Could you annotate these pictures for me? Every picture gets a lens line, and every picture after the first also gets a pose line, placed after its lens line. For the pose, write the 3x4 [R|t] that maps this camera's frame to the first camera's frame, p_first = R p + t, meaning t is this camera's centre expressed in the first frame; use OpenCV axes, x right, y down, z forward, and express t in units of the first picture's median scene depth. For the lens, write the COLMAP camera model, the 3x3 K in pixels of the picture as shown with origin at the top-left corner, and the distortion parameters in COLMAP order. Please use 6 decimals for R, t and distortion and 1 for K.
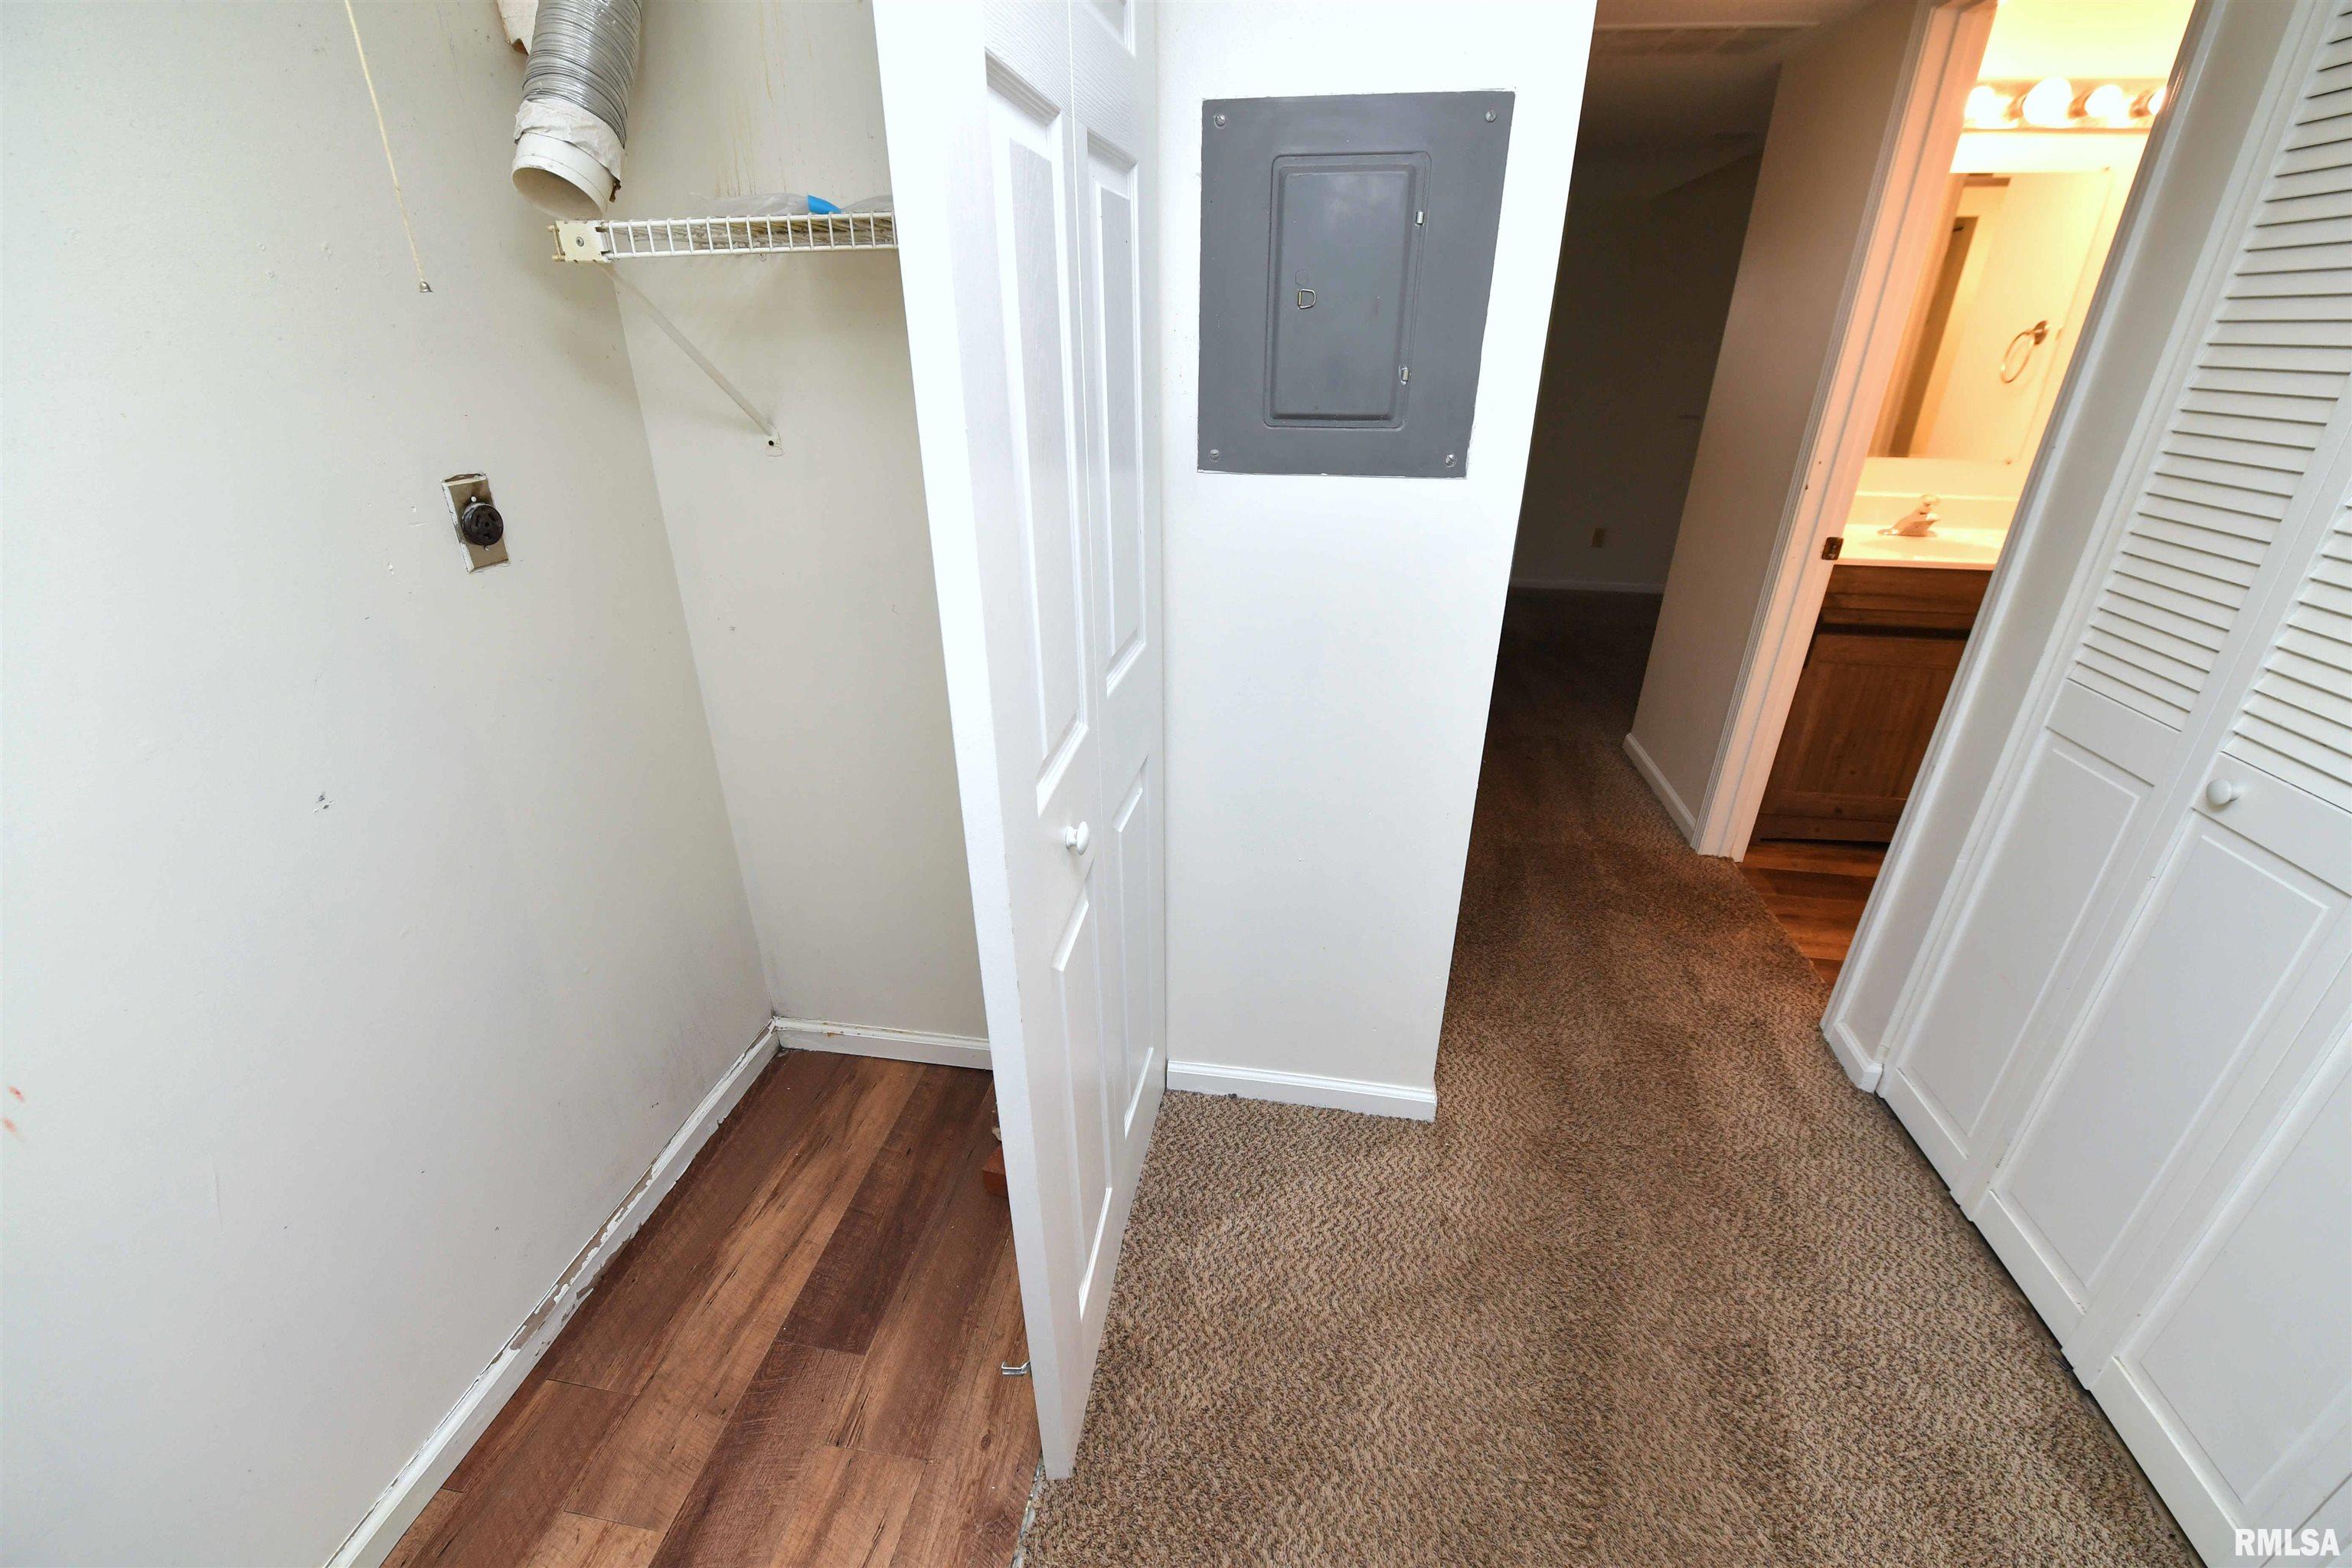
lens RADIAL K [[927.6, 0, 1175.8], [0, 927.6, 779.9], [0, 0, 1]] dist [-0.022255, 0.000137]
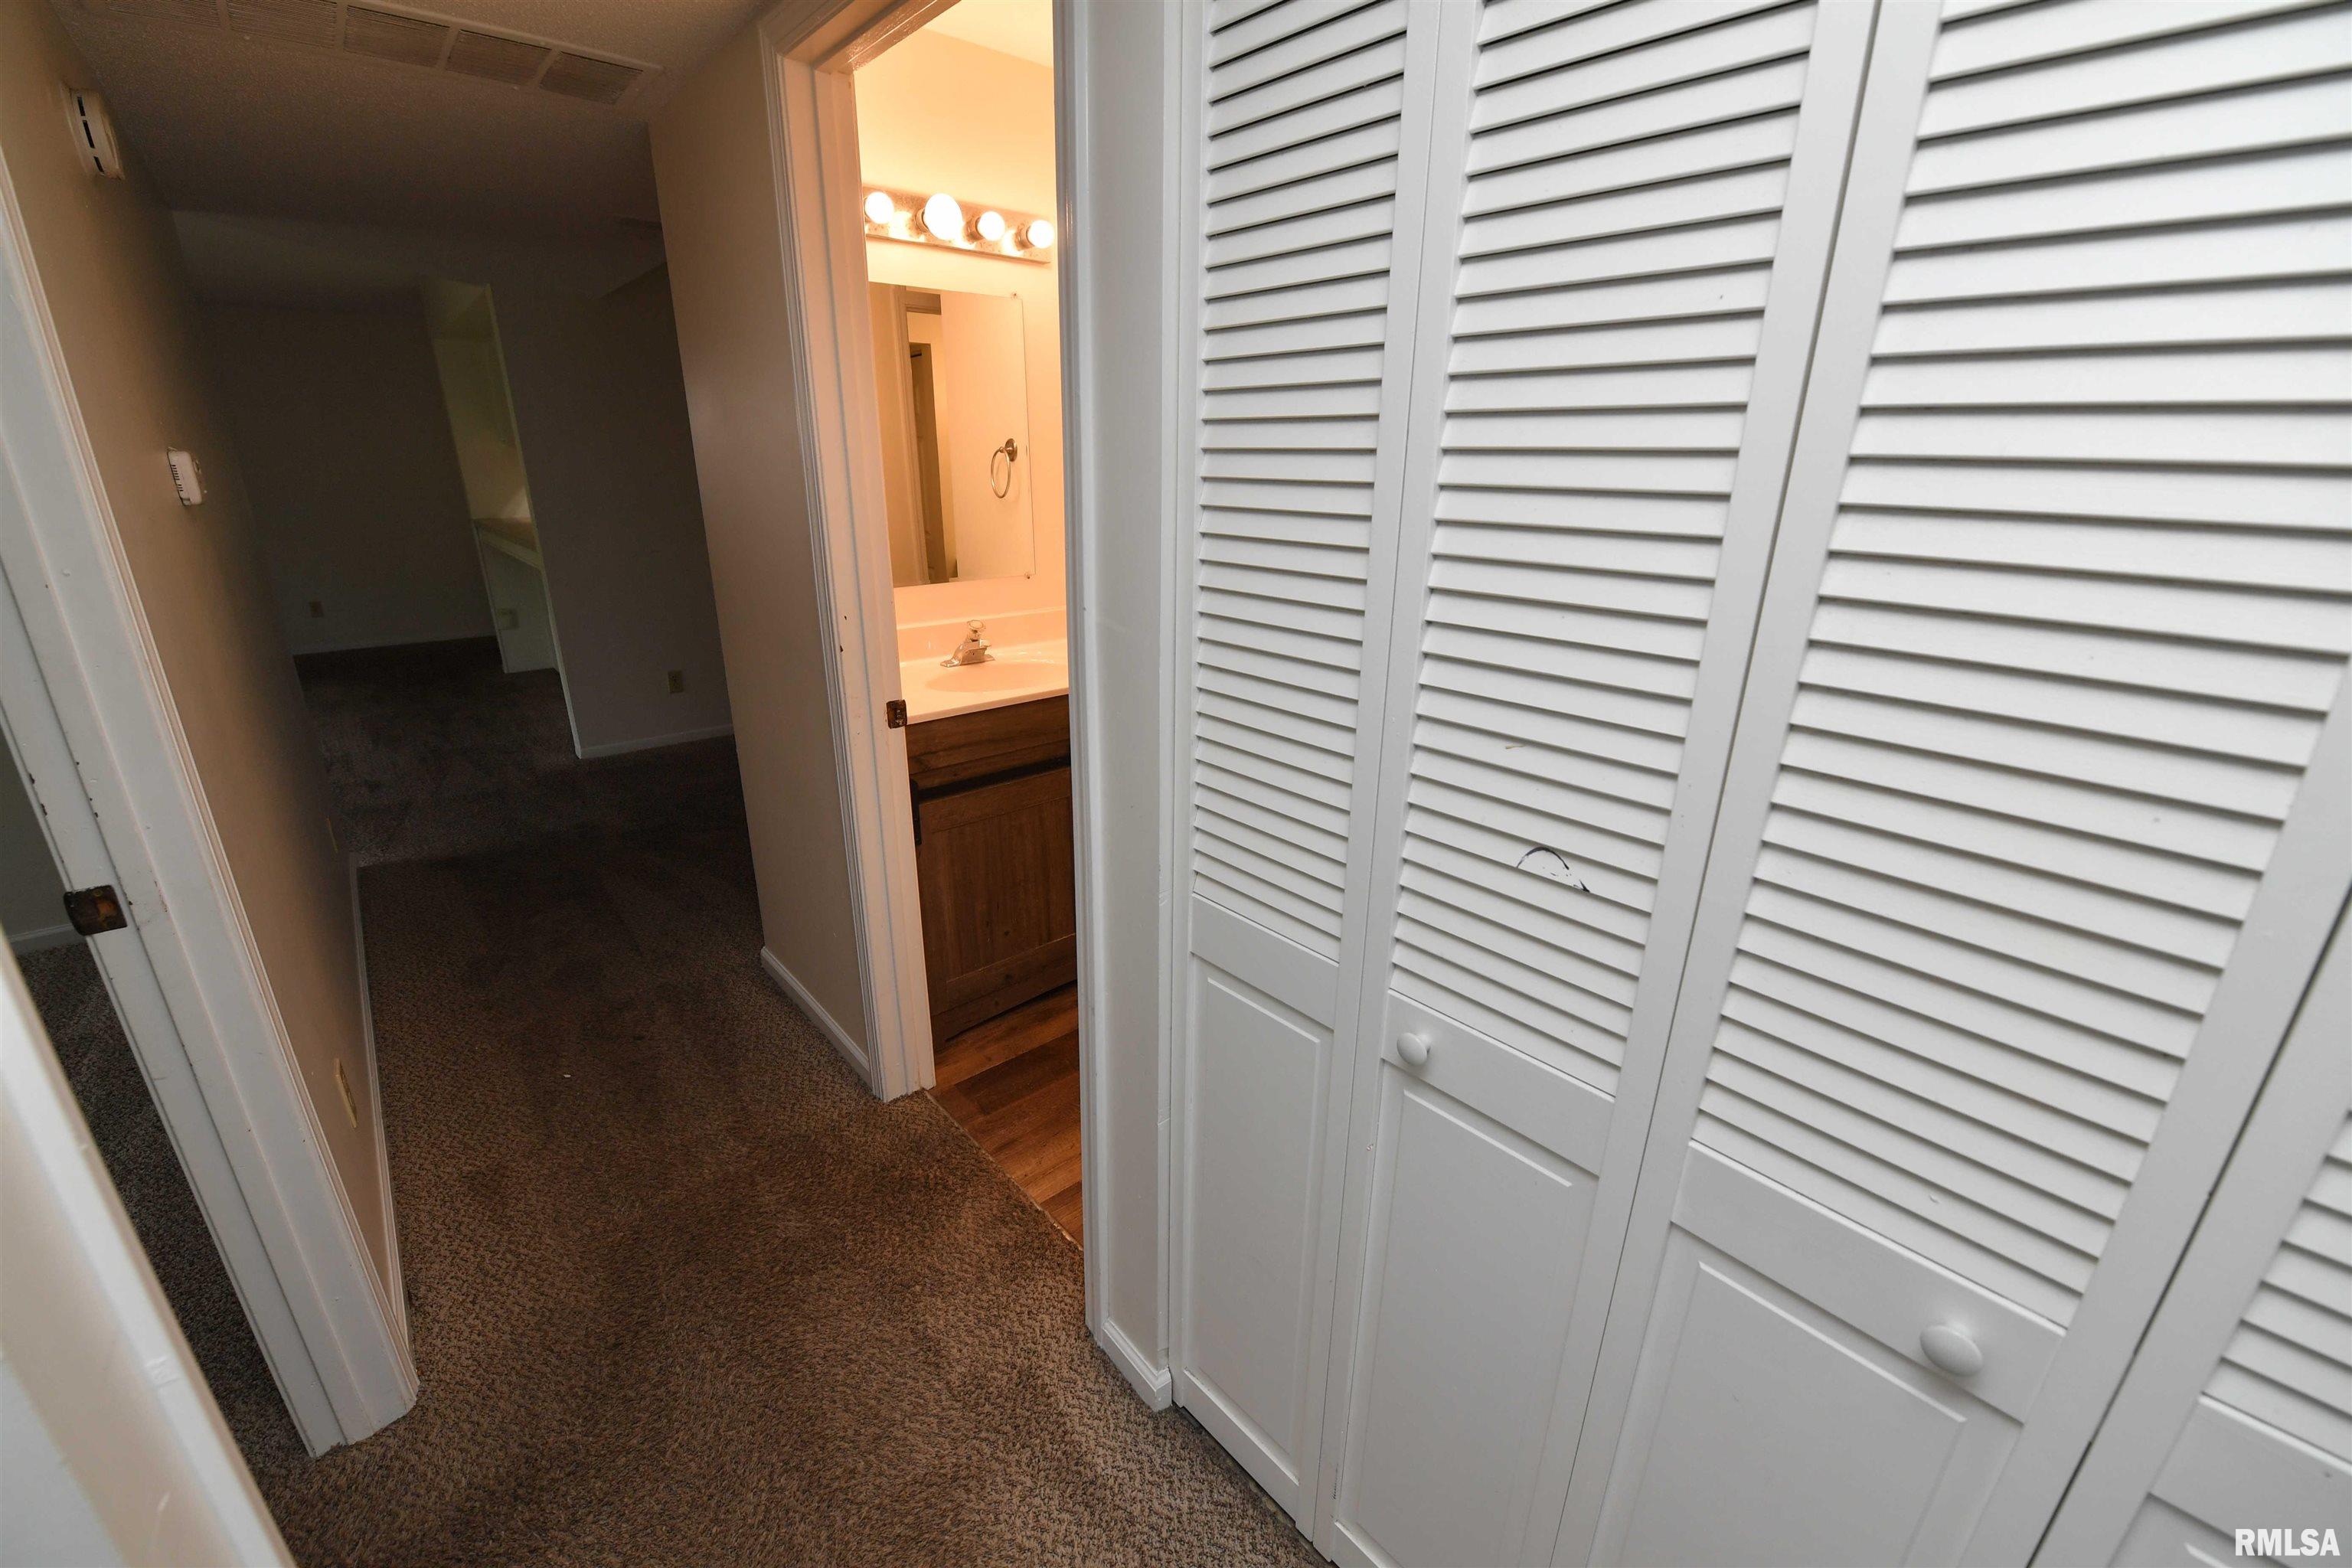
lens RADIAL K [[927.6, 0, 1175.8], [0, 927.6, 779.9], [0, 0, 1]] dist [-0.022255, 0.000137]
pose [[0.637260, -0.251090, 0.728597, 0.248931], [0.325375, 0.944697, 0.040977, -0.141965], [-0.698592, 0.210954, 0.683716, 0.265438]]
